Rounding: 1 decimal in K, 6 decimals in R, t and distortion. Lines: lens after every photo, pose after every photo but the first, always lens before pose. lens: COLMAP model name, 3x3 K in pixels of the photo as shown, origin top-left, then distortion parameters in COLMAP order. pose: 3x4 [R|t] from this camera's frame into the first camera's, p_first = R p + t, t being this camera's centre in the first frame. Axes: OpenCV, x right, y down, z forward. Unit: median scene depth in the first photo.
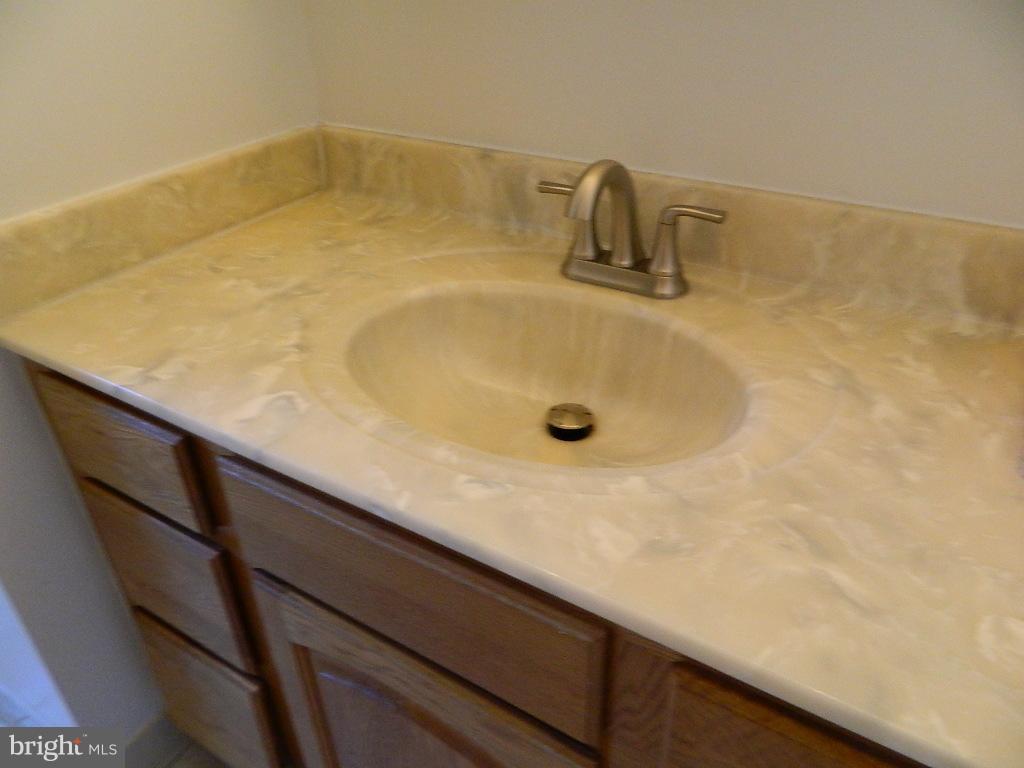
lens RADIAL K [[767.6, 0, 509.4], [0, 767.6, 372.7], [0, 0, 1]] dist [0.011131, -0.000067]
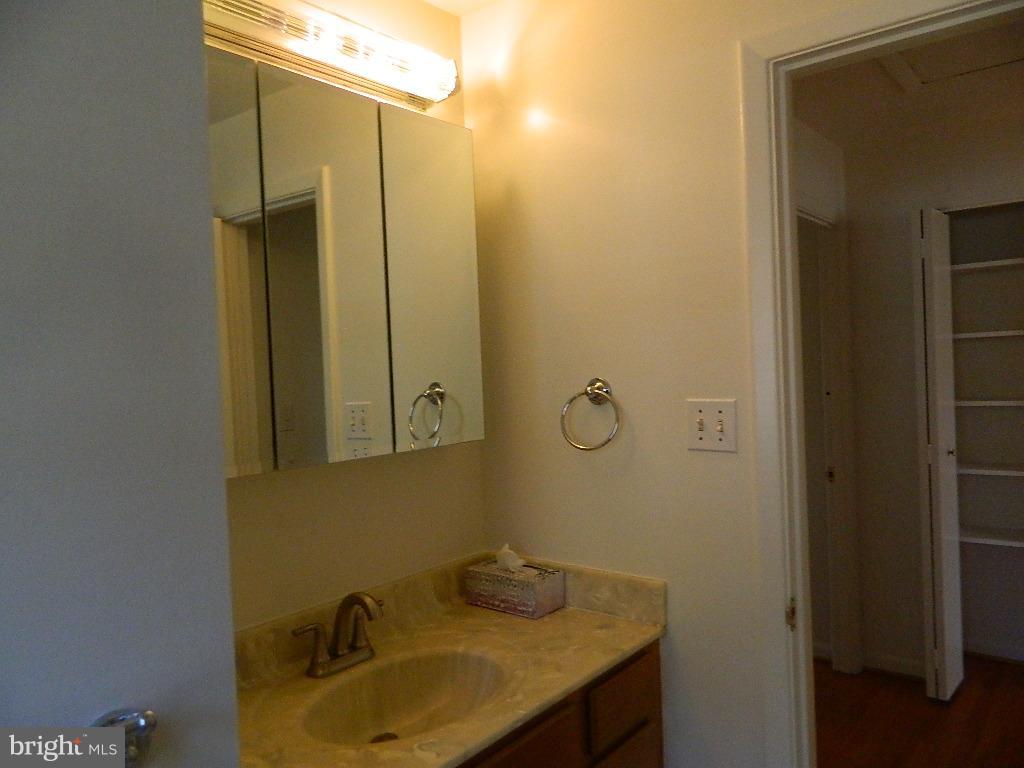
lens RADIAL K [[767.6, 0, 509.4], [0, 767.6, 372.7], [0, 0, 1]] dist [0.011131, -0.000067]
pose [[0.109347, 0.020563, 0.993791, -1.654159], [0.560207, 0.824605, -0.078701, -0.337870], [-0.821104, 0.565334, 0.078648, 0.204790]]
